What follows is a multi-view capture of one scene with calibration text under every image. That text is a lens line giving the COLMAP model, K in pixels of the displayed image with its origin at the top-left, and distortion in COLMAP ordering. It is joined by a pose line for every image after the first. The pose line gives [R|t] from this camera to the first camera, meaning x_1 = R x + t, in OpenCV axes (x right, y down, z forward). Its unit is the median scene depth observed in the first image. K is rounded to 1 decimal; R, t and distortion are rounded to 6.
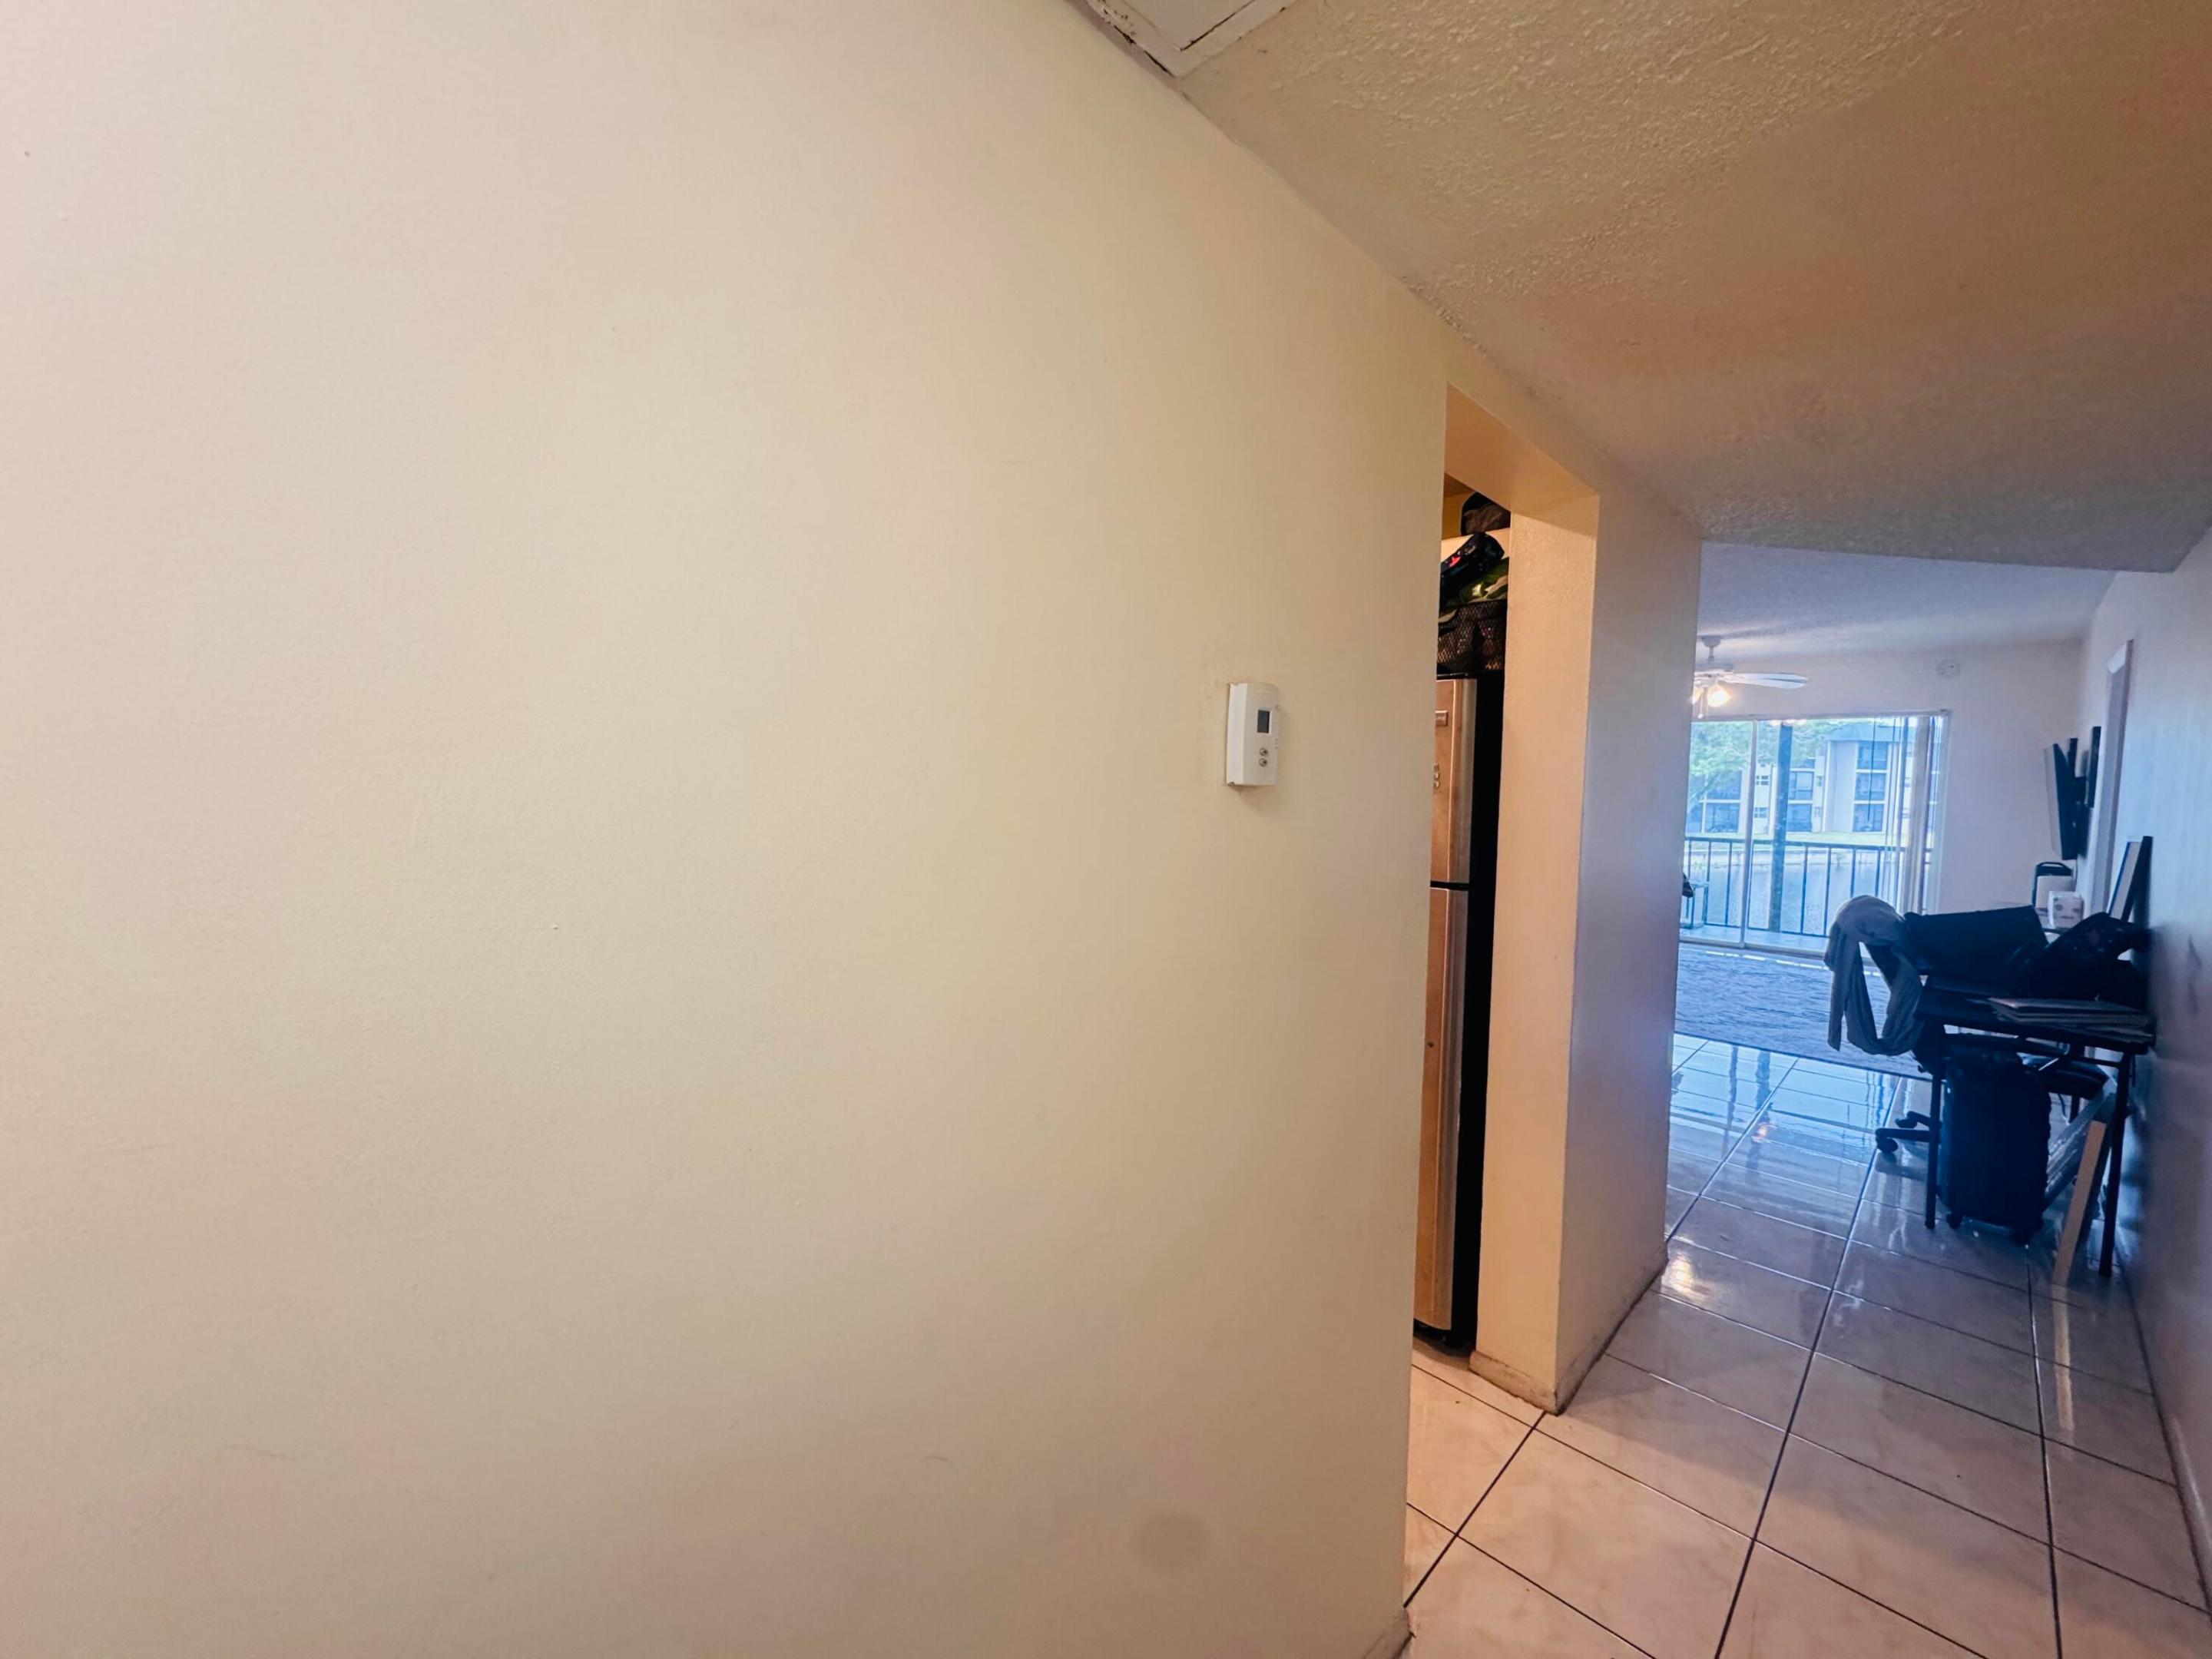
lens RADIAL K [[887.1, 0, 1102.3], [0, 887.1, 829.1], [0, 0, 1]] dist [-0.004518, 0.000418]
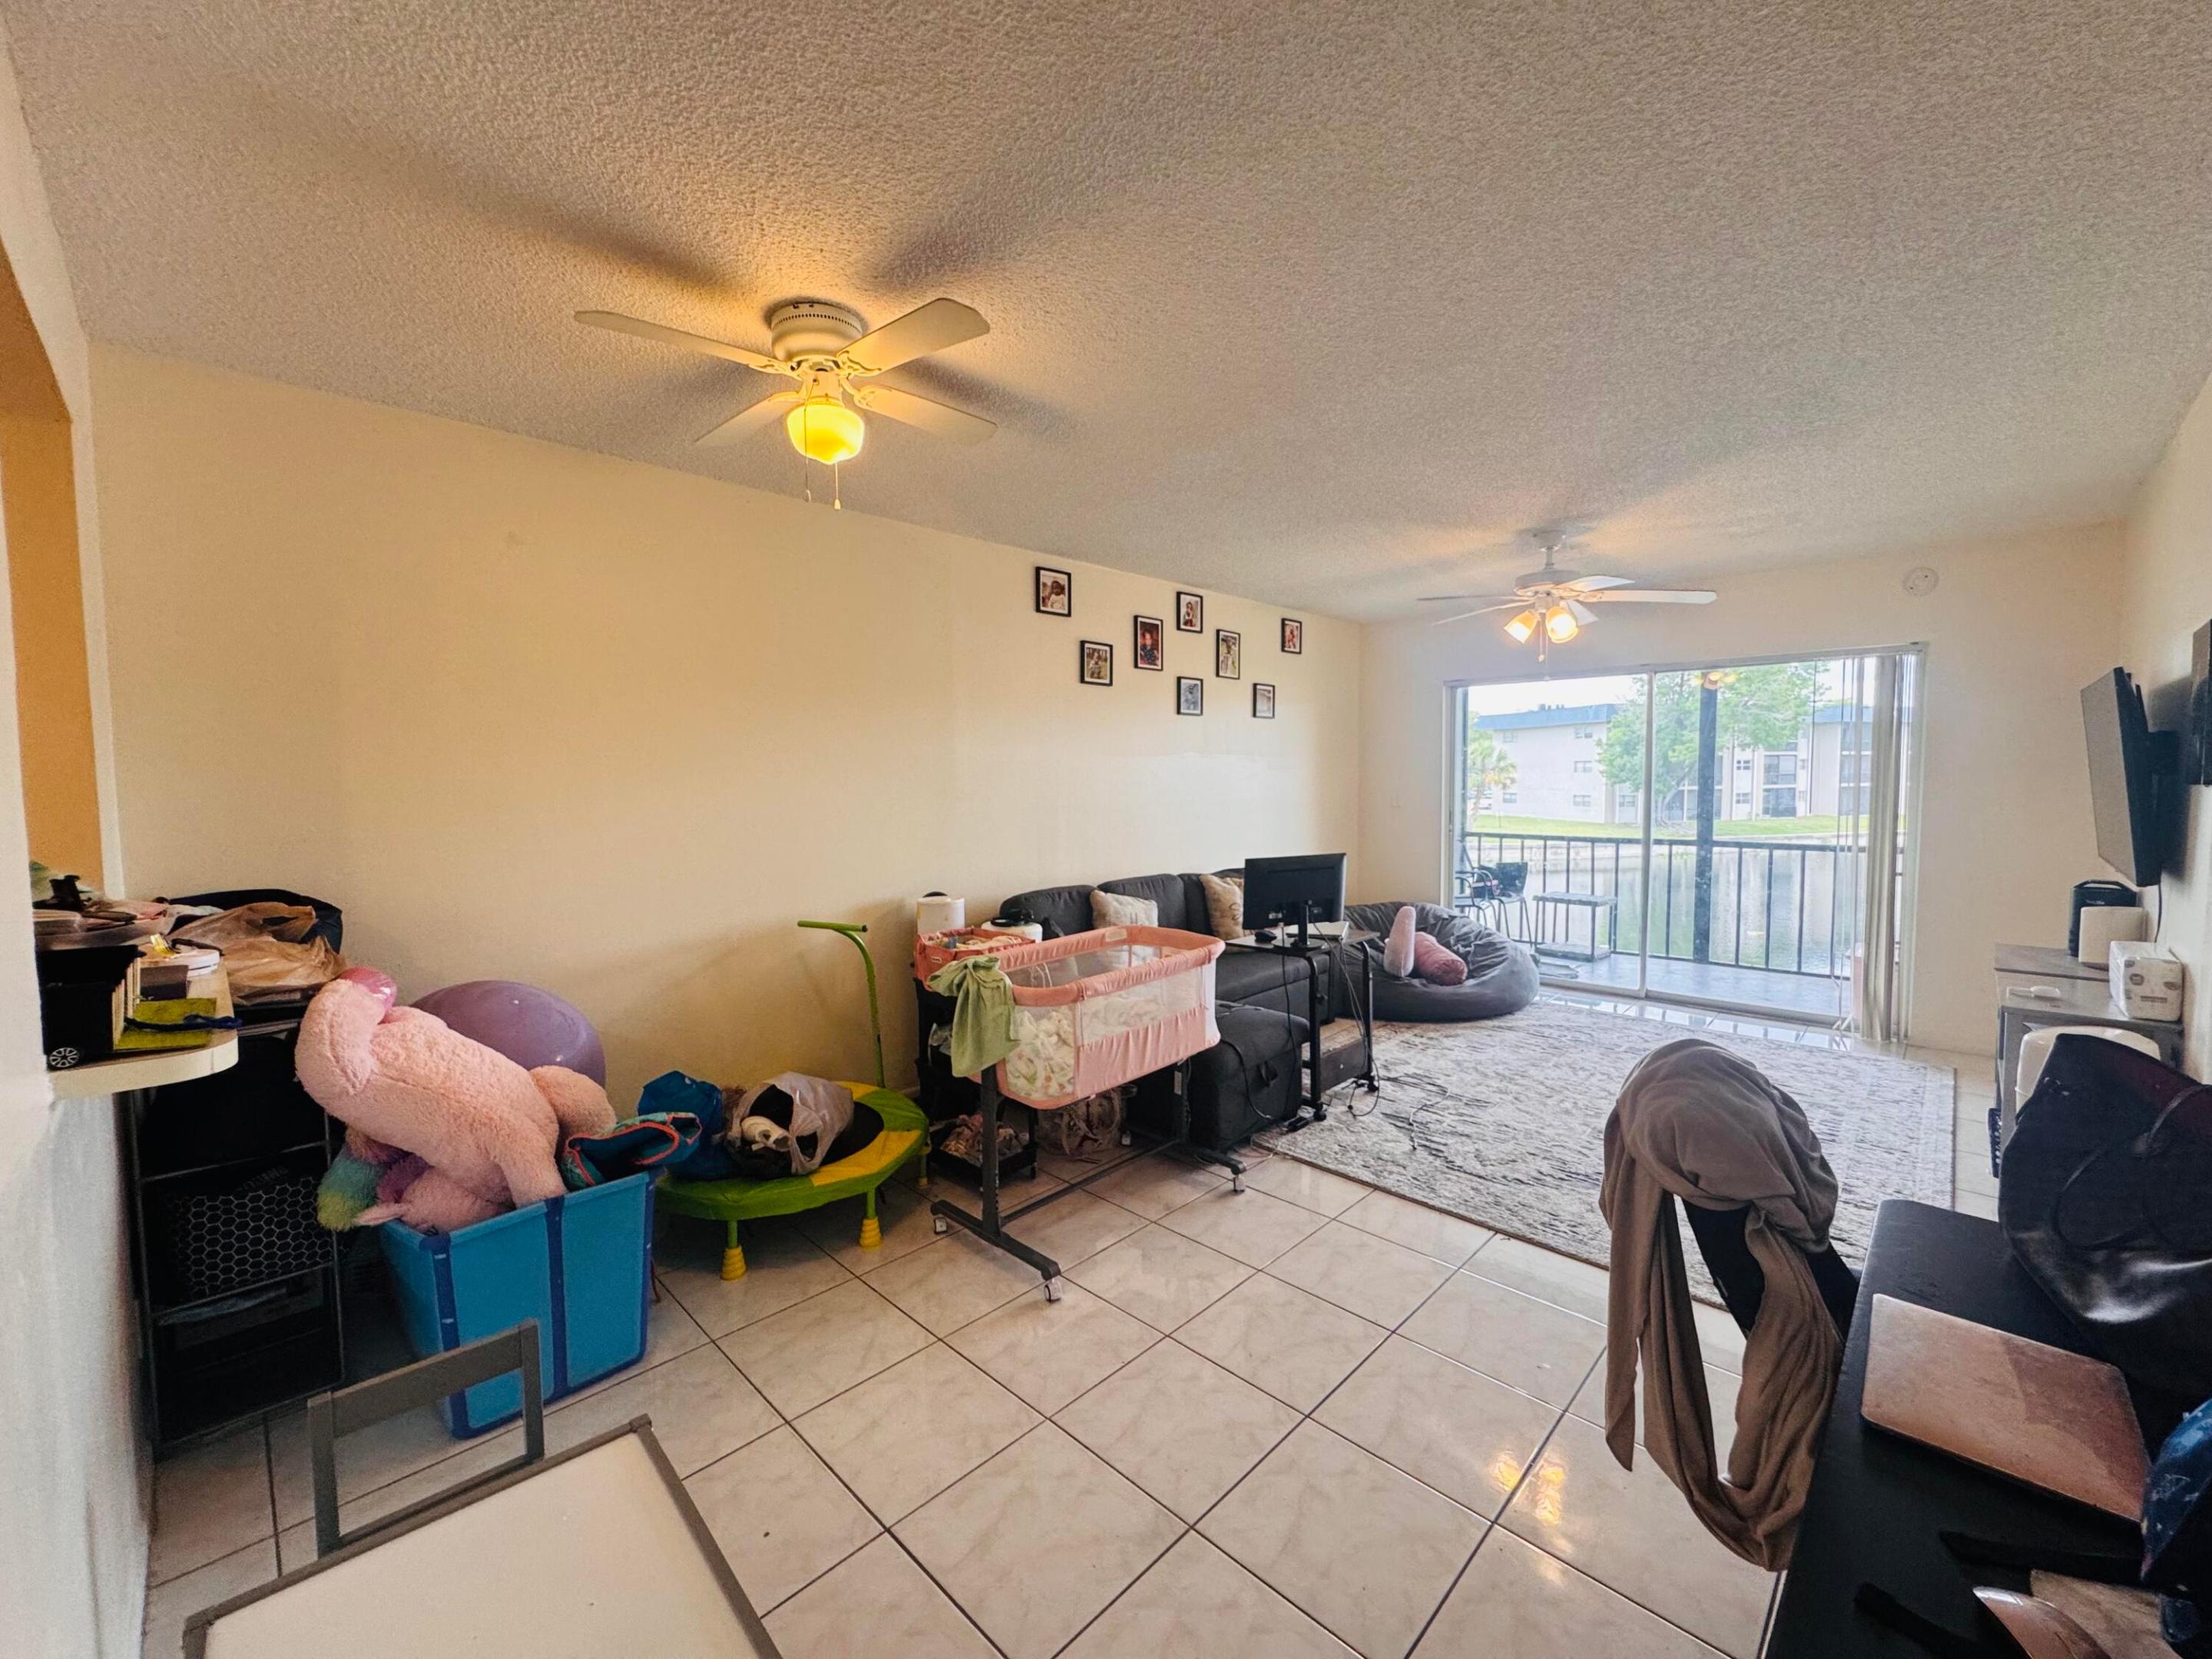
lens RADIAL K [[887.1, 0, 1102.3], [0, 887.1, 829.1], [0, 0, 1]] dist [-0.004518, 0.000418]
pose [[0.999619, -0.026578, 0.007489, 0.327235], [0.026595, 0.999644, -0.002167, -0.010417], [-0.007429, 0.002366, 0.999970, 0.335459]]
